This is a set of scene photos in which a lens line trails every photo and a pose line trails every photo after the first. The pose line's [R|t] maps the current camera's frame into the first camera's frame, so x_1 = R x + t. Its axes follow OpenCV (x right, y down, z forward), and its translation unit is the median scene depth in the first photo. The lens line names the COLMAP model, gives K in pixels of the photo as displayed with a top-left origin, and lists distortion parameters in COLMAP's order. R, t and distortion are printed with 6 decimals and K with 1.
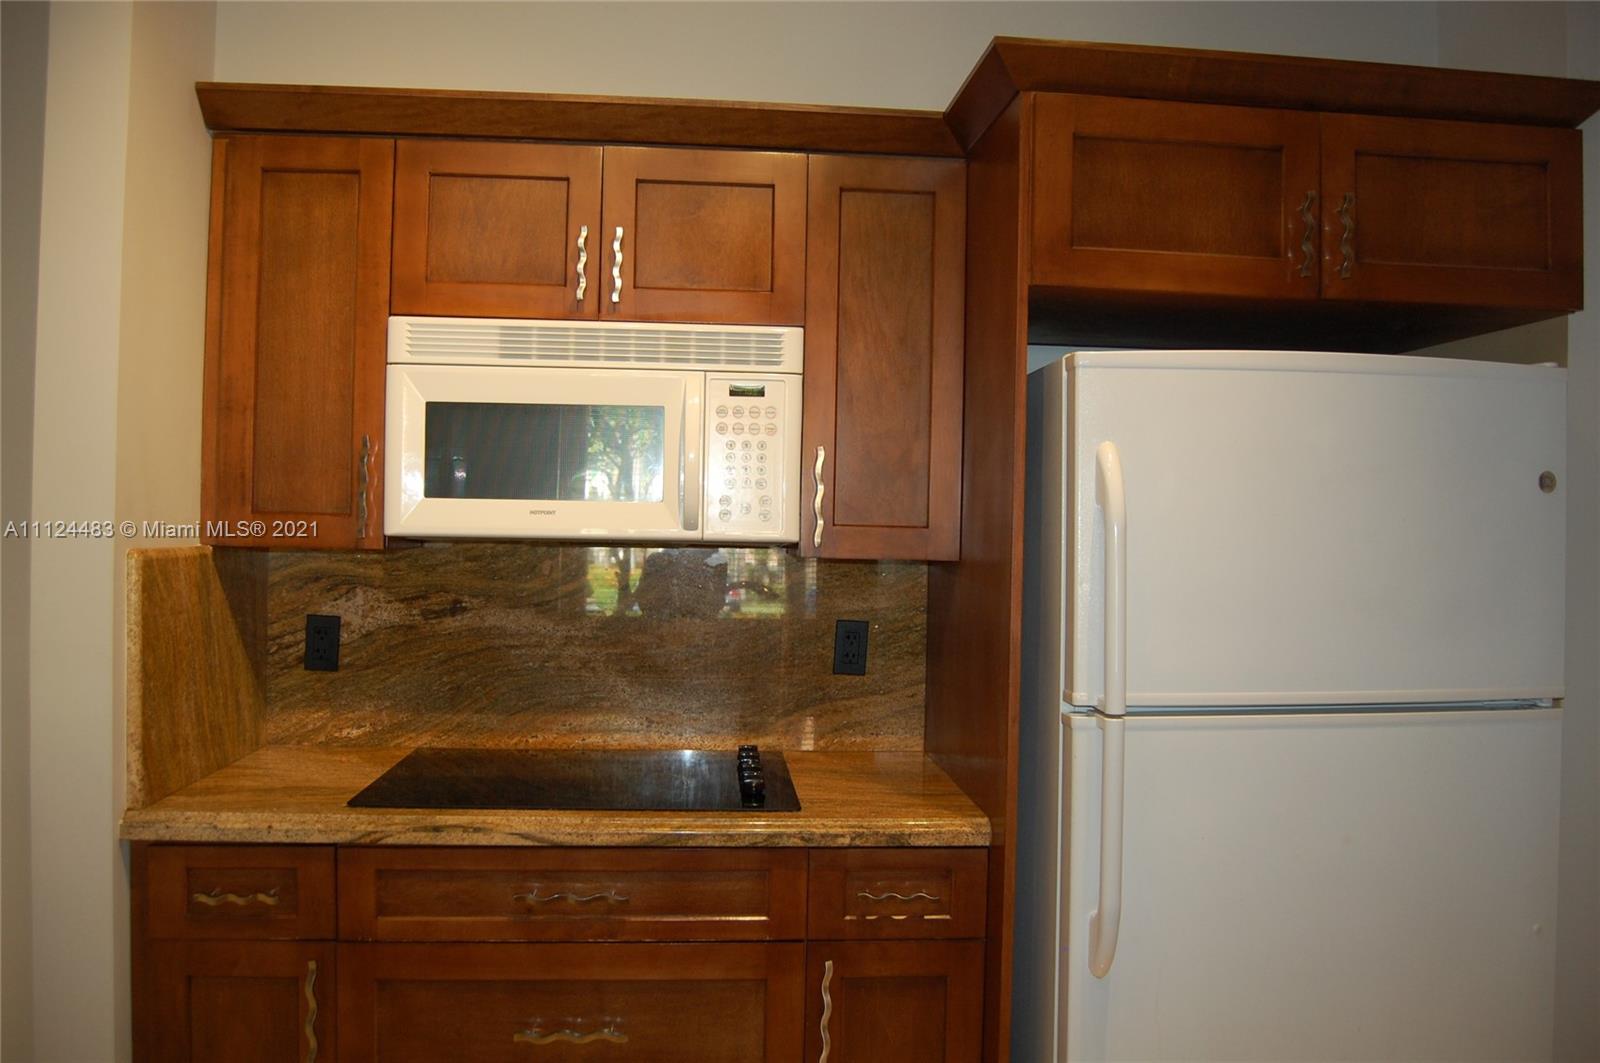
lens RADIAL K [[1249.3, 0, 809.4], [0, 1249.3, 527.5], [0, 0, 1]] dist [-0.080504, 0.010753]
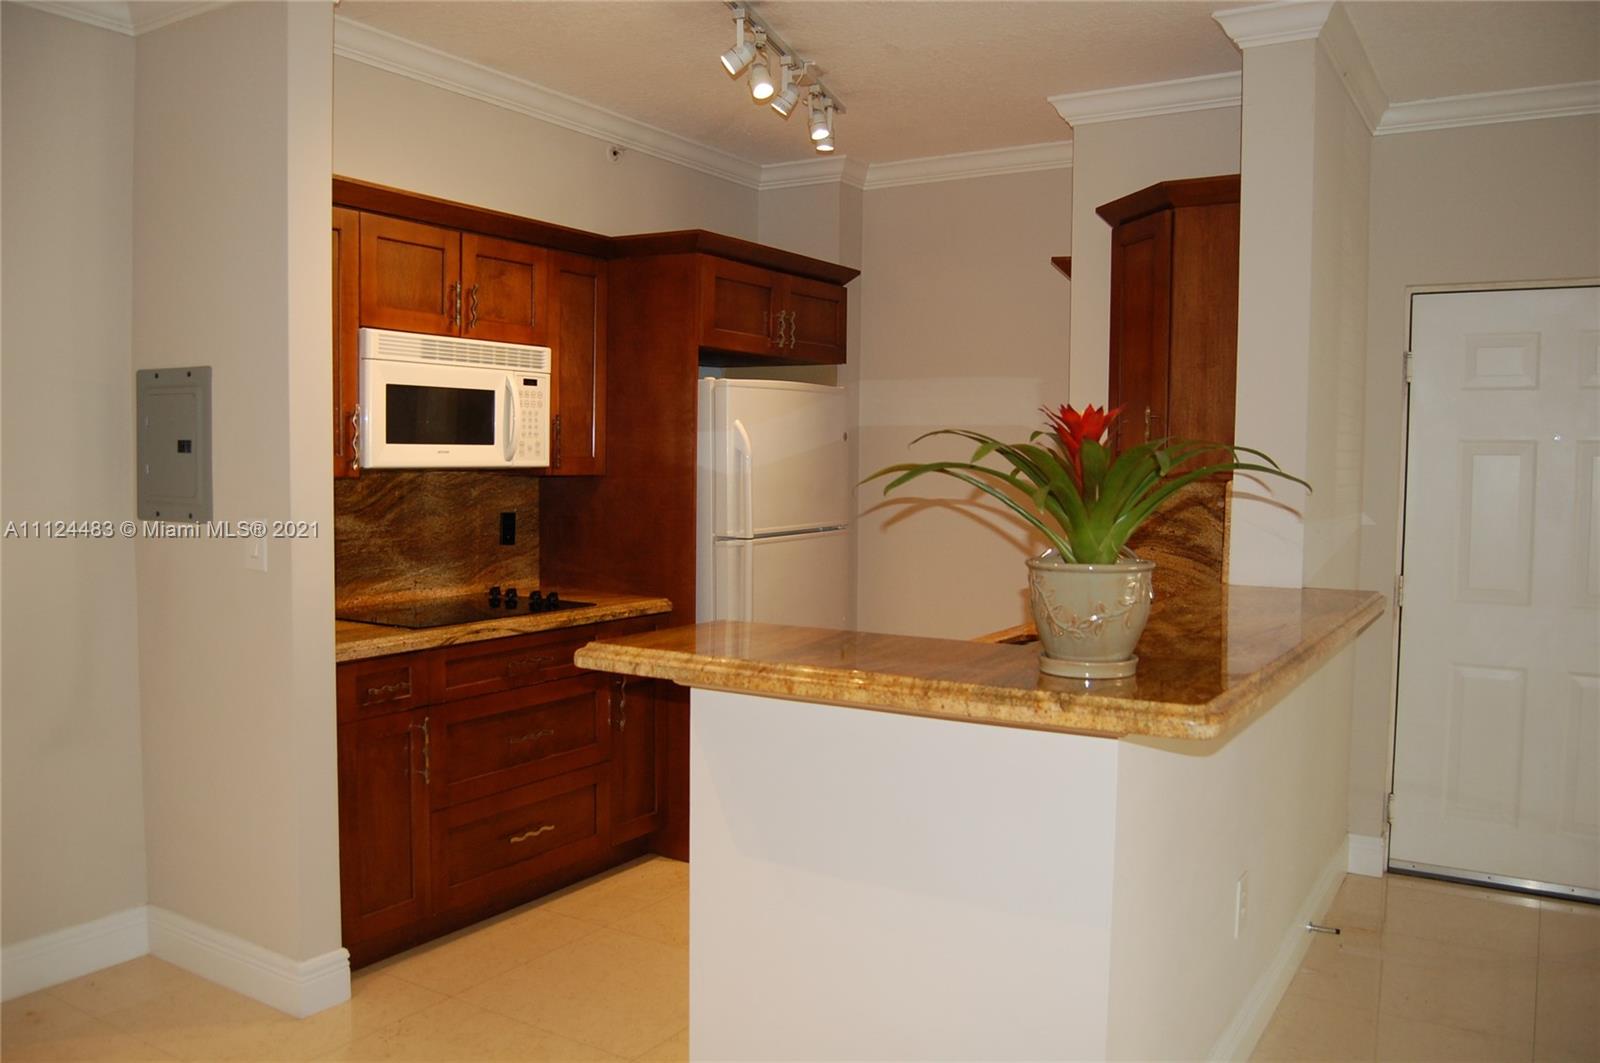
lens RADIAL K [[1249.3, 0, 796.1], [0, 1249.3, 536.0], [0, 0, 1]] dist [-0.080504, 0.010753]
pose [[0.606358, -0.063176, 0.792678, -1.249058], [0.001955, 0.996954, 0.077962, -0.028968], [-0.795189, -0.045724, 0.604635, -0.387916]]
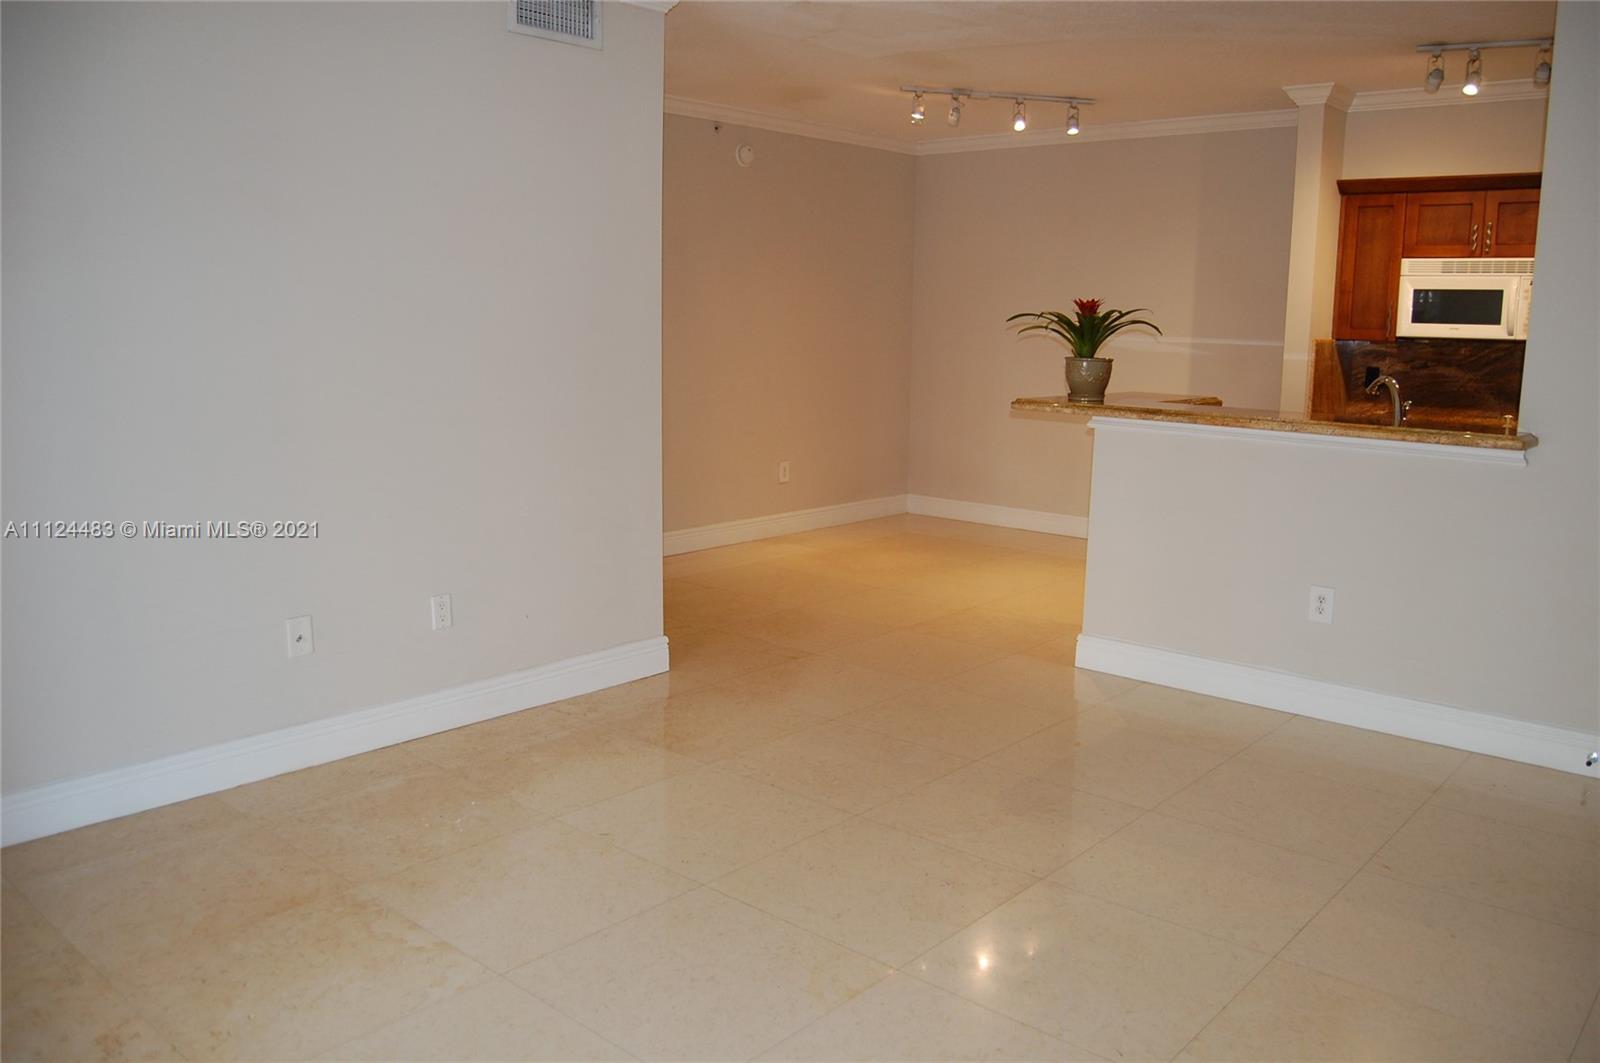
lens RADIAL K [[1249.3, 0, 802.3], [0, 1249.3, 536.3], [0, 0, 1]] dist [-0.080504, 0.010753]
pose [[0.684051, 0.116463, -0.720076, 0.796619], [0.000993, 0.987022, 0.160581, 0.005847], [0.729433, -0.110561, 0.675058, -1.931425]]
